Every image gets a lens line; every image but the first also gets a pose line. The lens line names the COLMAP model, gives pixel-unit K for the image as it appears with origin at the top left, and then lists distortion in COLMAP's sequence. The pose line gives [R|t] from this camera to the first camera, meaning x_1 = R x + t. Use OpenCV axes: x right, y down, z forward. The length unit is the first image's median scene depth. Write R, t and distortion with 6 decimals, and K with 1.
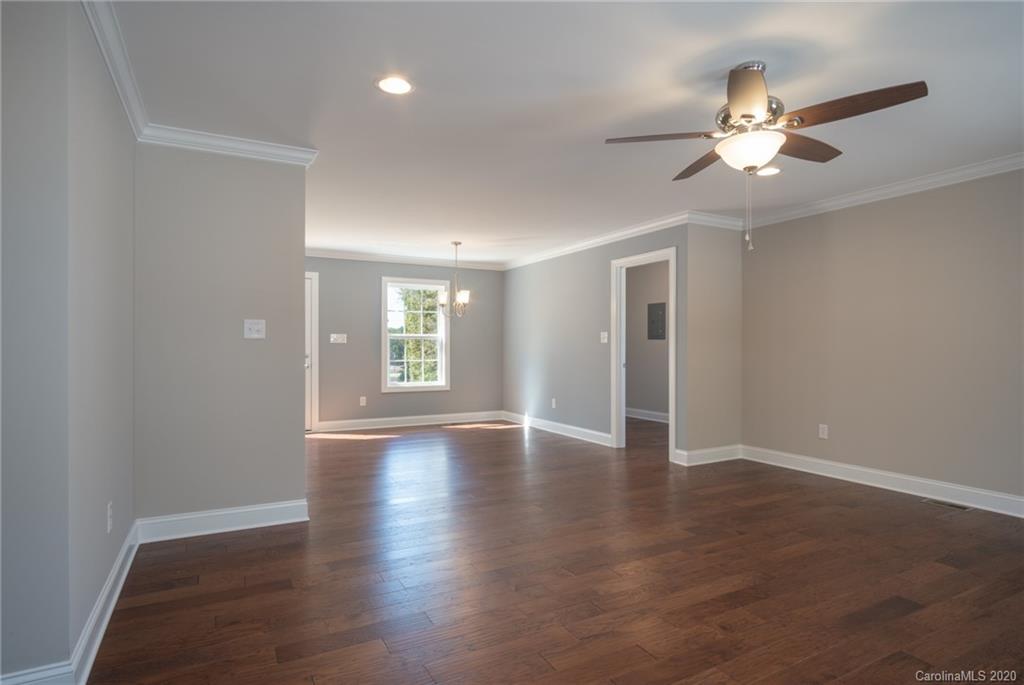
lens RADIAL K [[544.5, 0, 510.2], [0, 544.5, 344.2], [0, 0, 1]] dist [-0.006850, 0.001297]
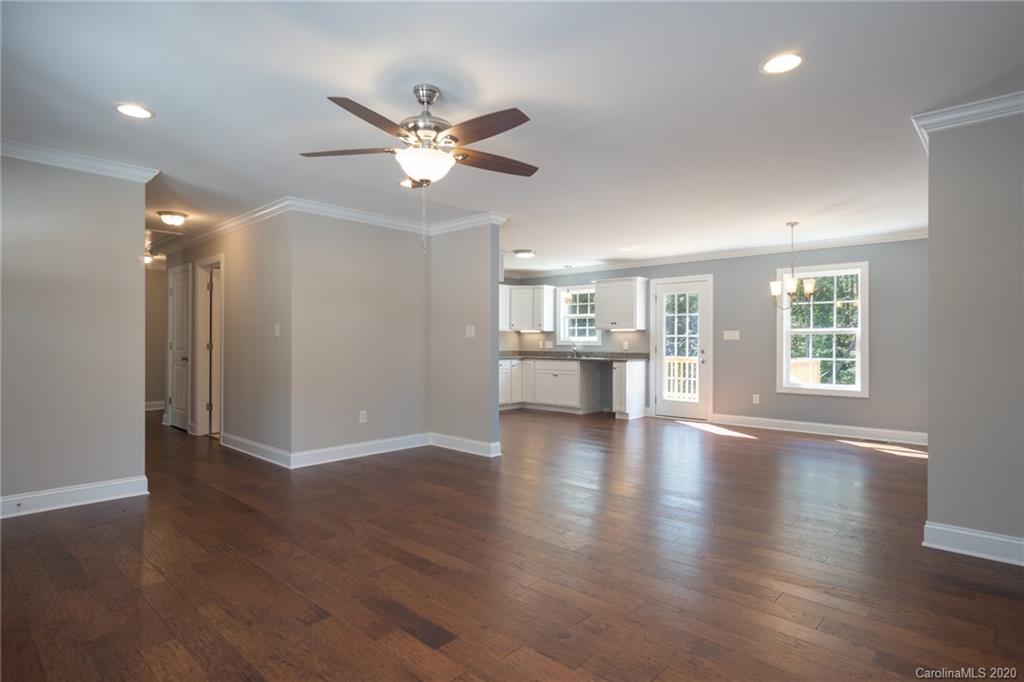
lens RADIAL K [[544.5, 0, 510.2], [0, 544.5, 342.7], [0, 0, 1]] dist [-0.006850, 0.001297]
pose [[0.327065, 0.001951, -0.945000, 0.516895], [0.002162, 0.999994, 0.002813, -0.000225], [0.944999, -0.002964, 0.327059, 0.267010]]
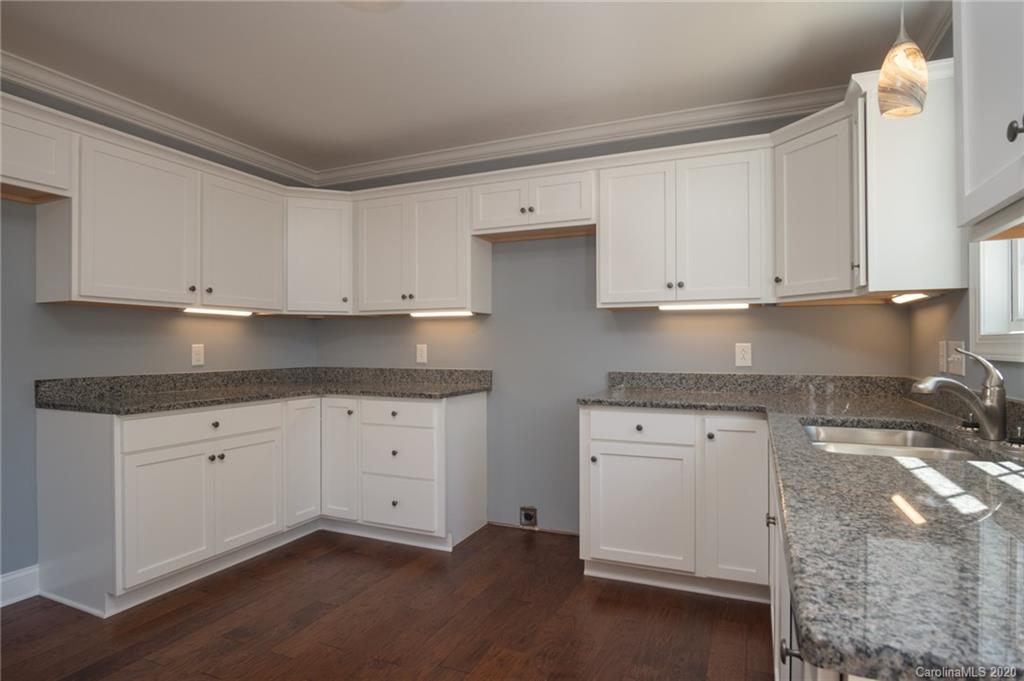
lens RADIAL K [[561.7, 0, 511.0], [0, 561.7, 348.8], [0, 0, 1]] dist [-0.002389, 0.001423]
pose [[-0.801530, 0.004436, -0.597938, -0.357743], [0.005066, 0.999987, 0.000628, 0.003362], [0.597933, -0.002526, -0.801542, 0.875098]]
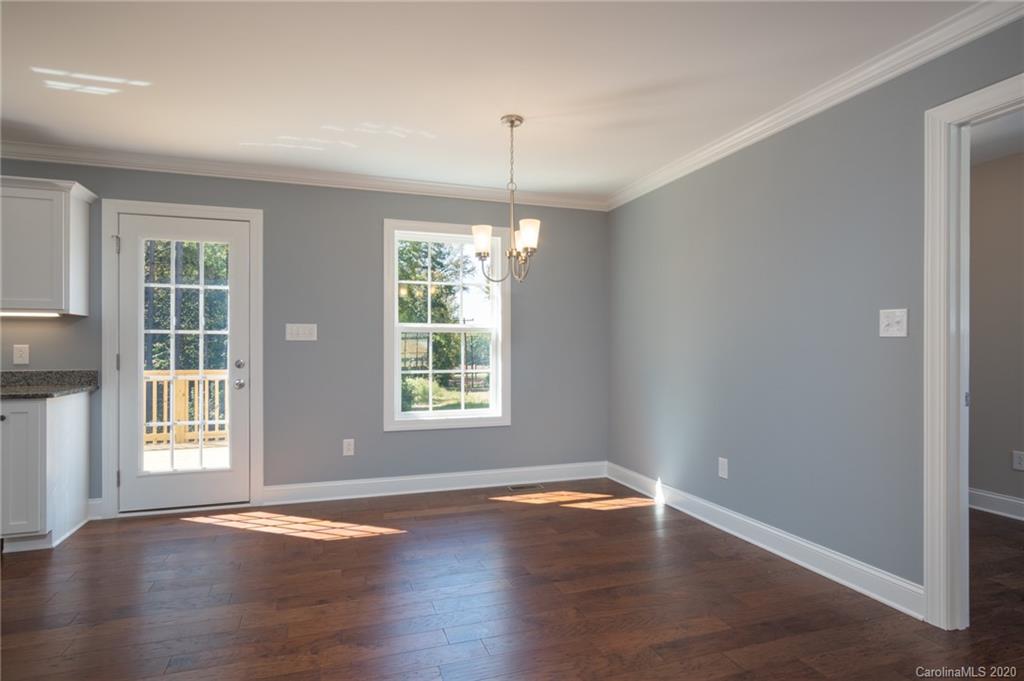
lens RADIAL K [[552.2, 0, 499.8], [0, 552.2, 344.8], [0, 0, 1]] dist [-0.011053, 0.007518]
pose [[0.984698, -0.001389, -0.174265, -0.026255], [0.001841, 0.999995, 0.002436, 0.001366], [0.174261, -0.002719, 0.984696, 0.492151]]
